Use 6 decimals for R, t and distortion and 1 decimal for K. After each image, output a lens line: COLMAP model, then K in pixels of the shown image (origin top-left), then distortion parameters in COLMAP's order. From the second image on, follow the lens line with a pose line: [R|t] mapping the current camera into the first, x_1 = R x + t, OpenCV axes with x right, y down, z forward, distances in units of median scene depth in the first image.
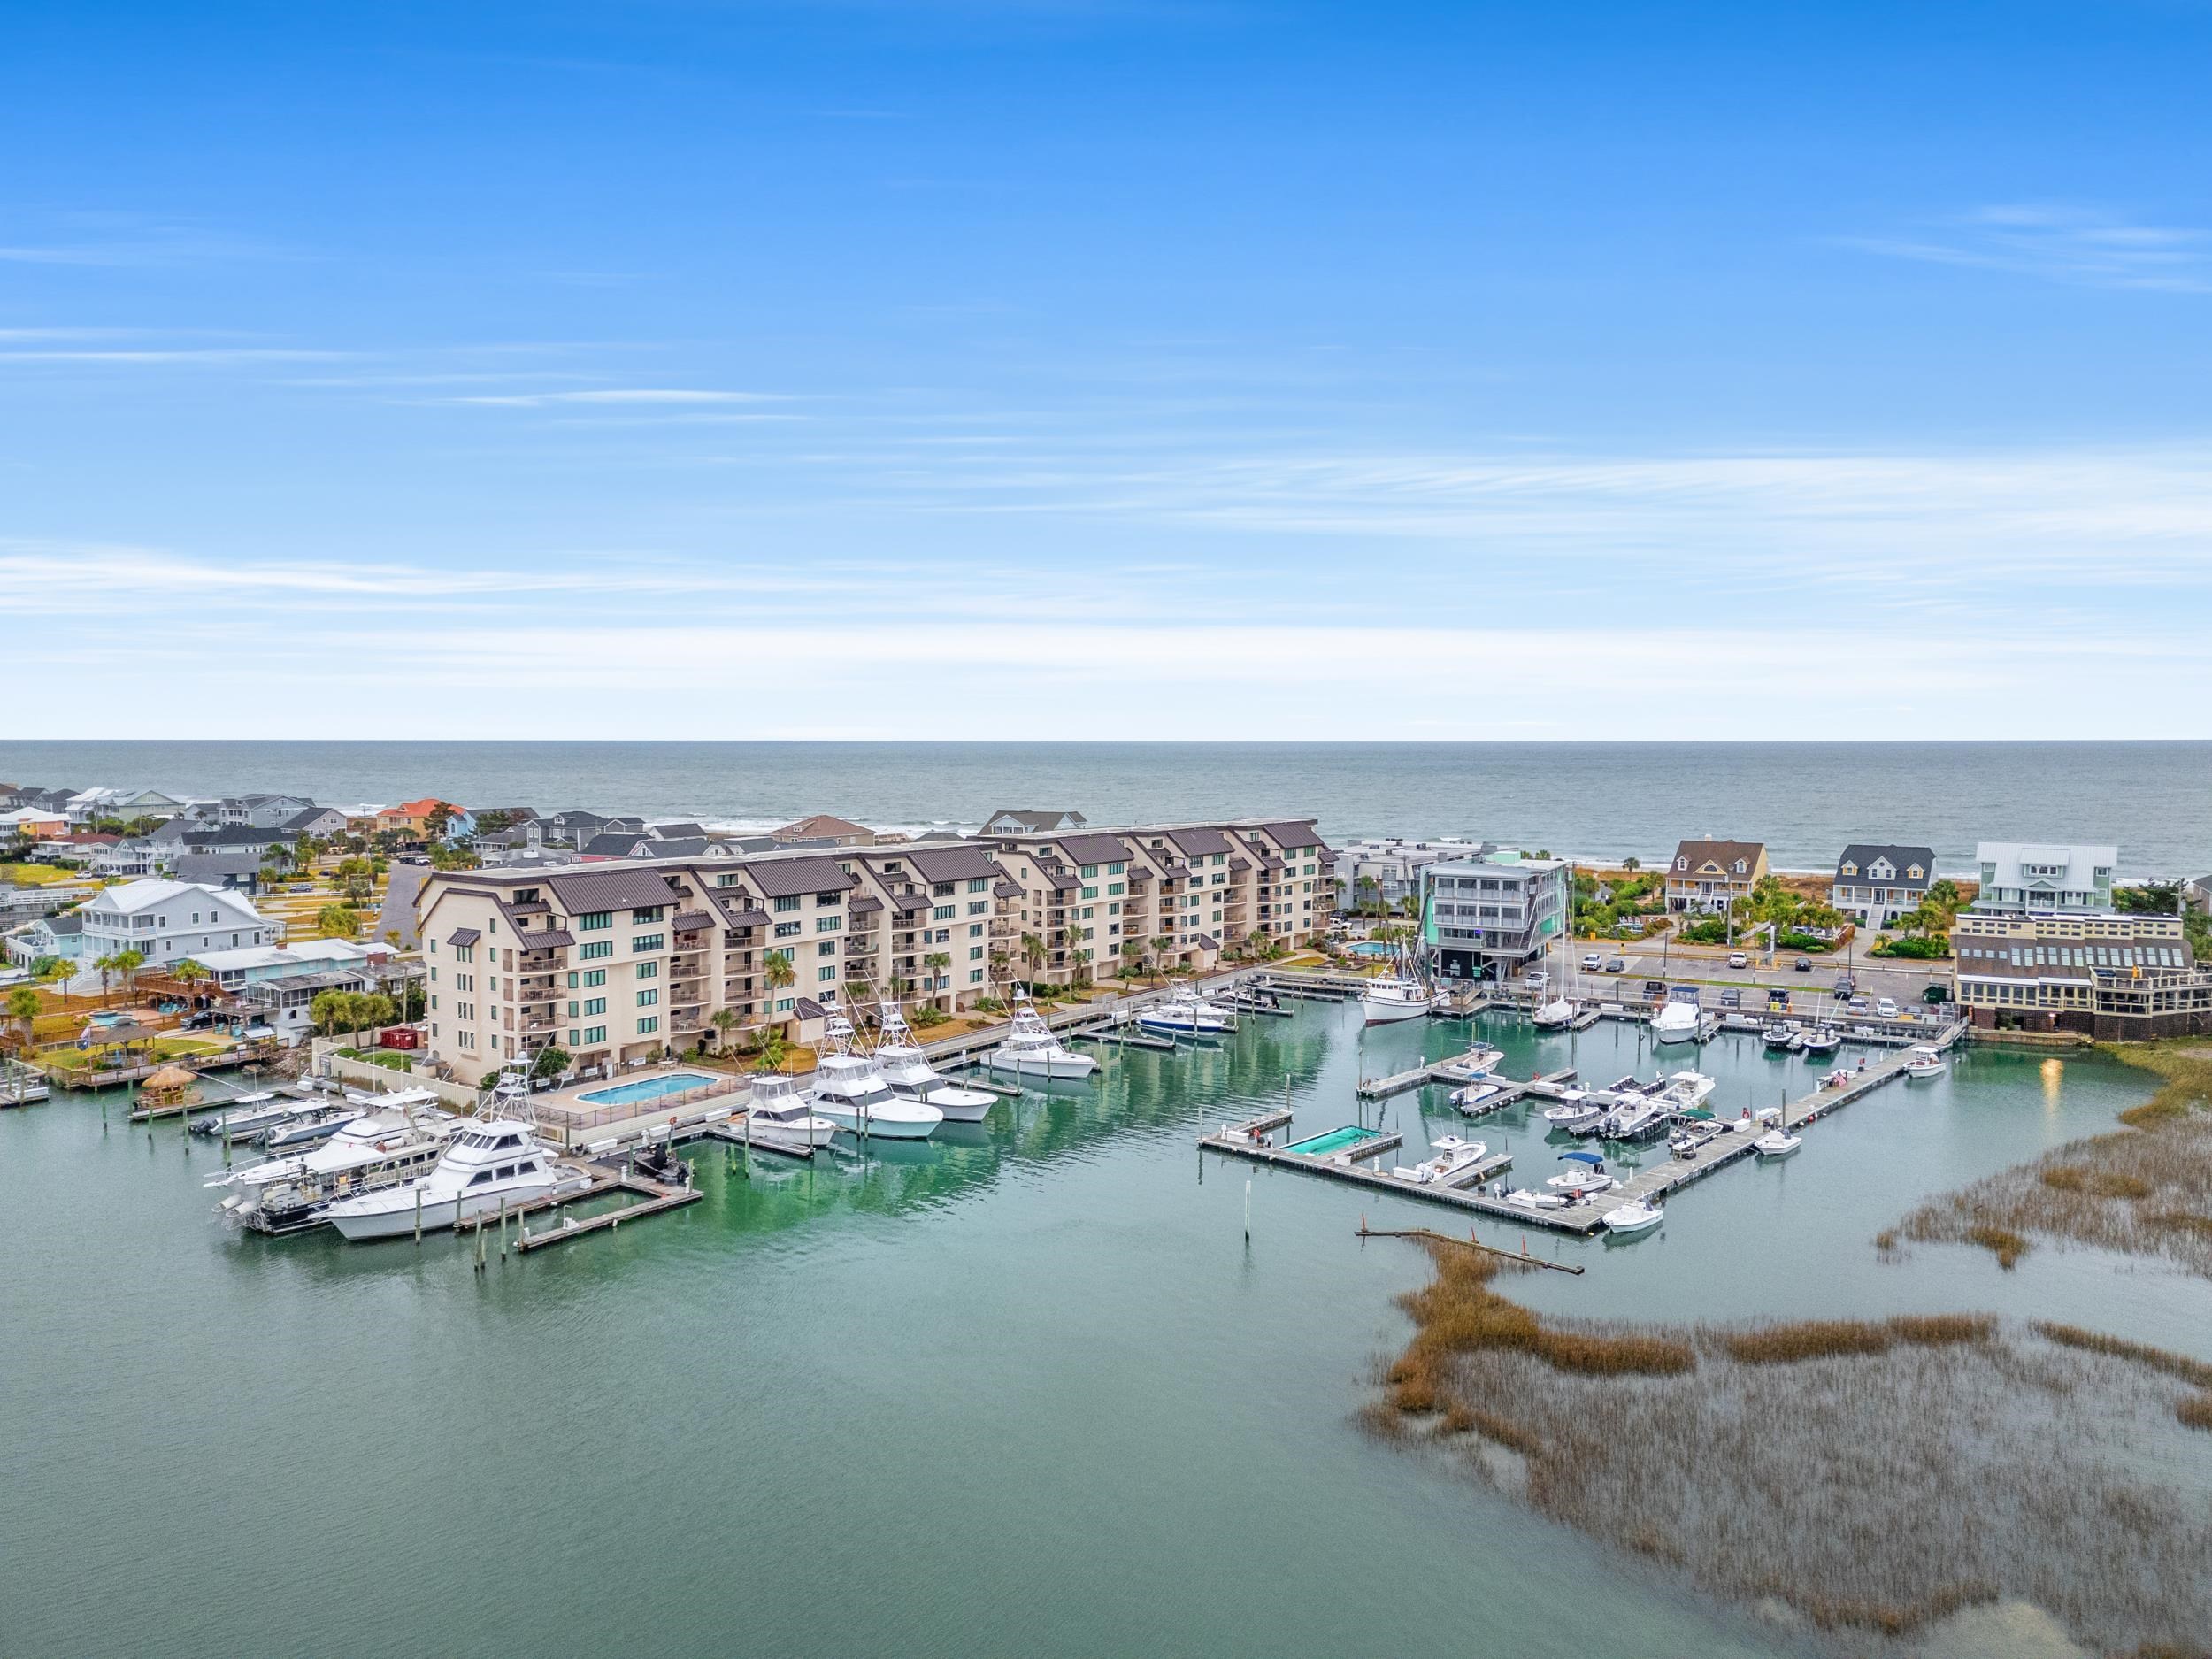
lens RADIAL K [[1522.6, 0, 1106.0], [0, 1522.6, 829.5], [0, 0, 1]] dist [0.054894, -0.053980]
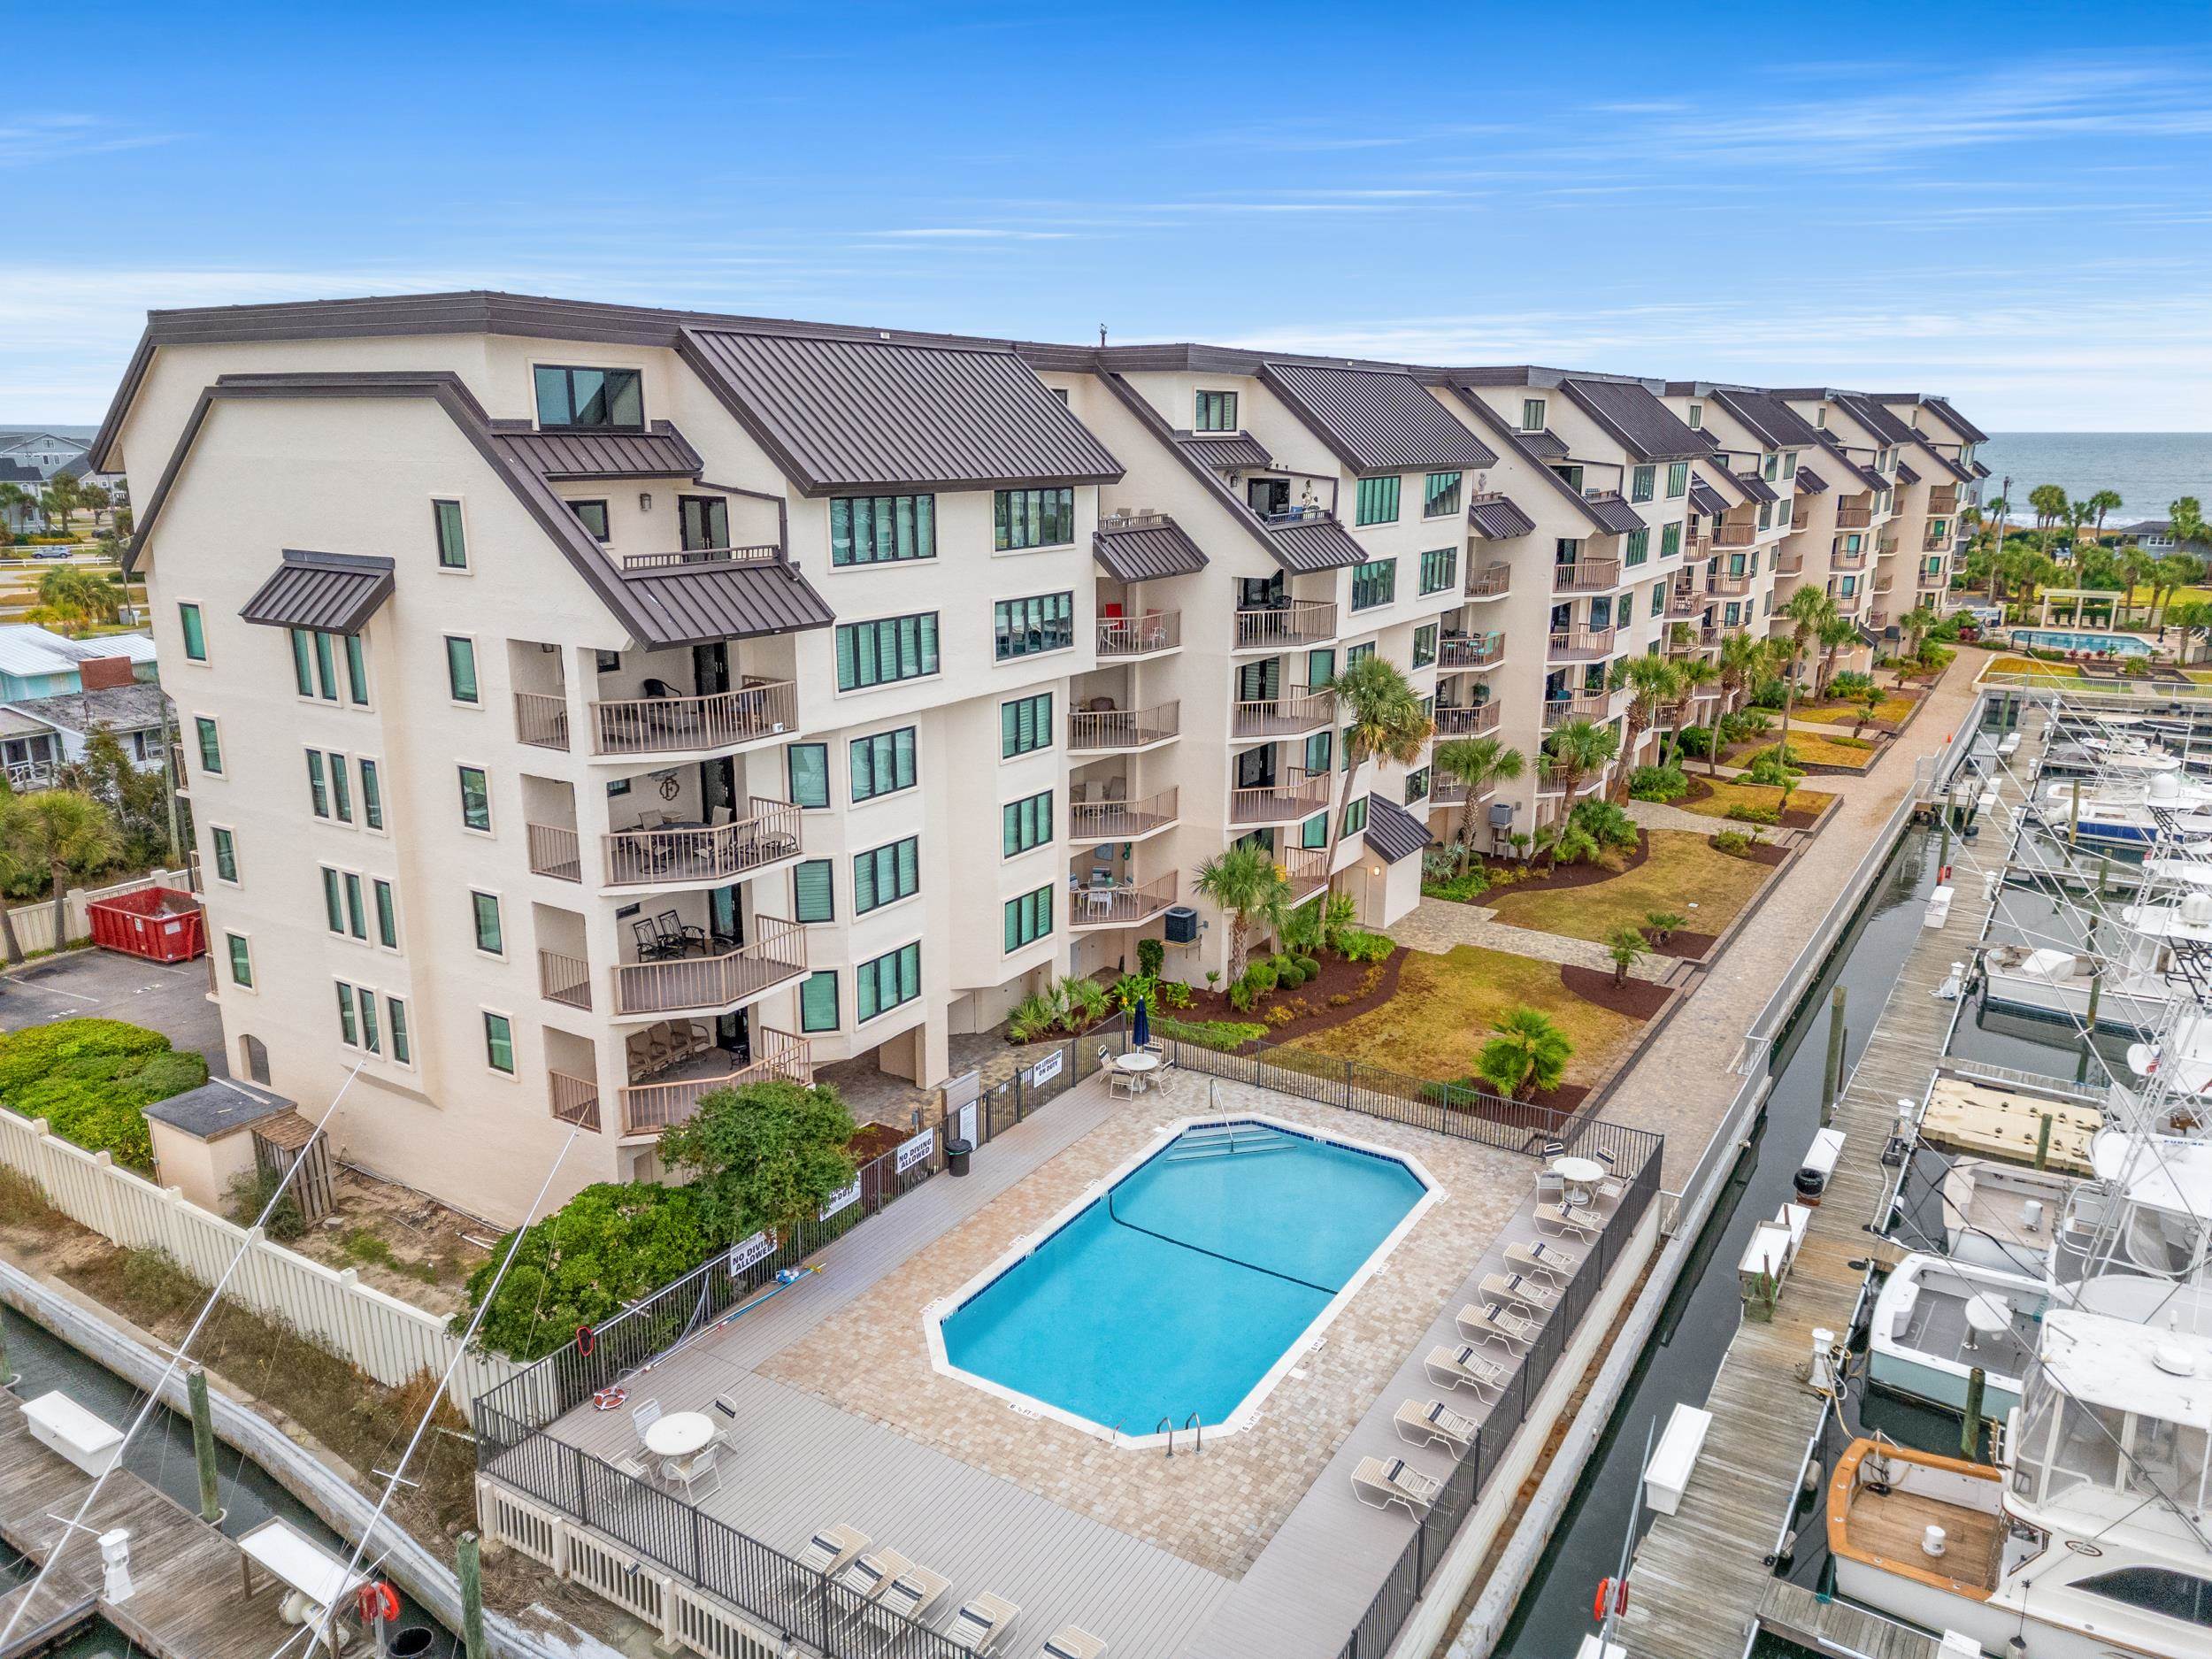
lens RADIAL K [[1522.6, 0, 1106.0], [0, 1522.6, 829.5], [0, 0, 1]] dist [0.054894, -0.053980]
pose [[0.997674, -0.011682, 0.067157, -0.317911], [-0.001483, 0.981253, 0.192718, 0.060677], [-0.068150, -0.192369, 0.978953, 0.762784]]
